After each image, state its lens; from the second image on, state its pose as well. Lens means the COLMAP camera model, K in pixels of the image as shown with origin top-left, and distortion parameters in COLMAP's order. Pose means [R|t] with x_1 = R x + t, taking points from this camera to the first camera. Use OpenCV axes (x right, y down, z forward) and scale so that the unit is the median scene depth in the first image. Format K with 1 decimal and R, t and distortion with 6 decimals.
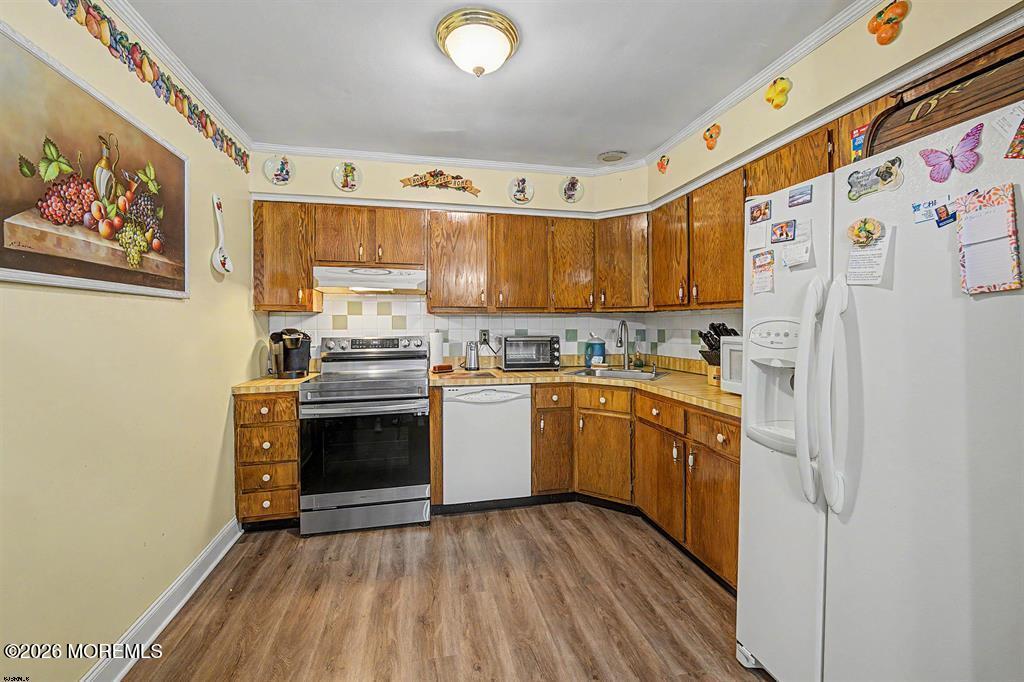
lens RADIAL K [[412.3, 0, 511.3], [0, 412.3, 326.5], [0, 0, 1]] dist [-0.001261, -0.000159]
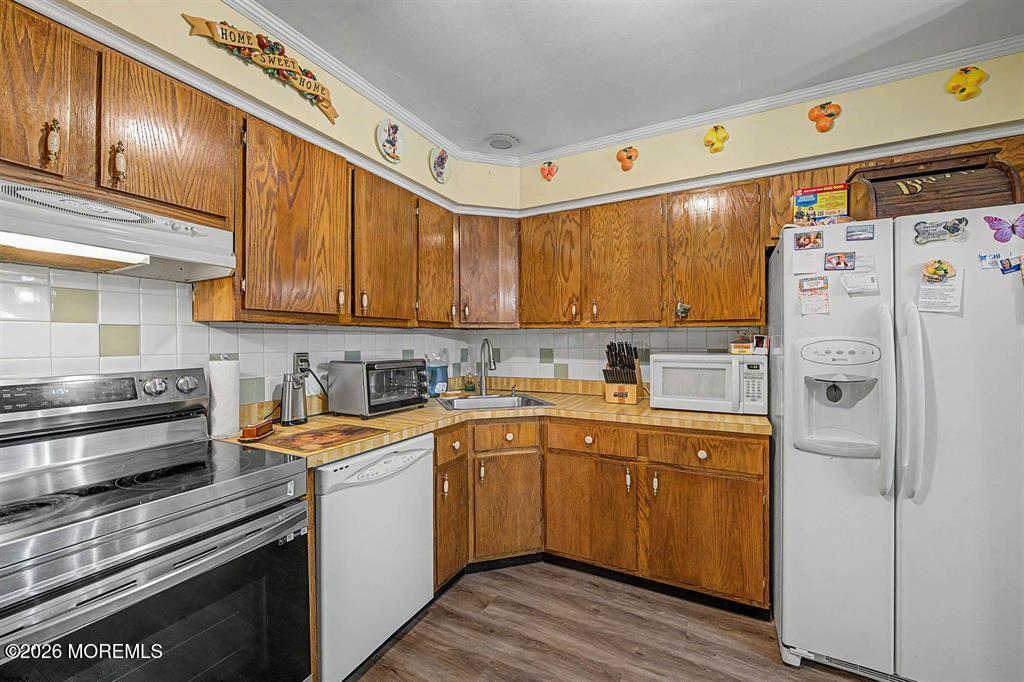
lens RADIAL K [[403.0, 0, 499.6], [0, 403.0, 342.2], [0, 0, 1]] dist [-0.002478, -0.000299]
pose [[0.652423, -0.000860, 0.757855, -0.379829], [0.005088, 0.999982, -0.003245, -0.004513], [-0.757838, 0.005973, 0.652415, 0.479542]]
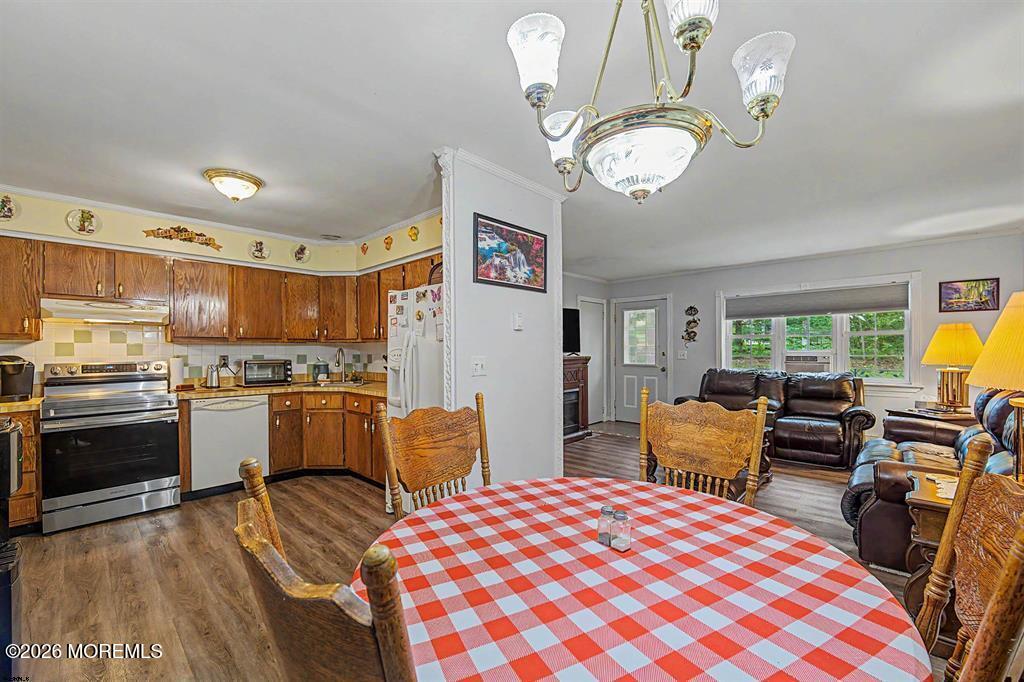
lens RADIAL K [[414.9, 0, 506.4], [0, 414.9, 353.0], [0, 0, 1]] dist [-0.009761, -0.000222]
pose [[0.832205, -0.004563, 0.554450, -0.055561], [0.004248, 0.999989, 0.001855, 0.002640], [-0.554452, 0.000811, 0.832215, -0.589086]]
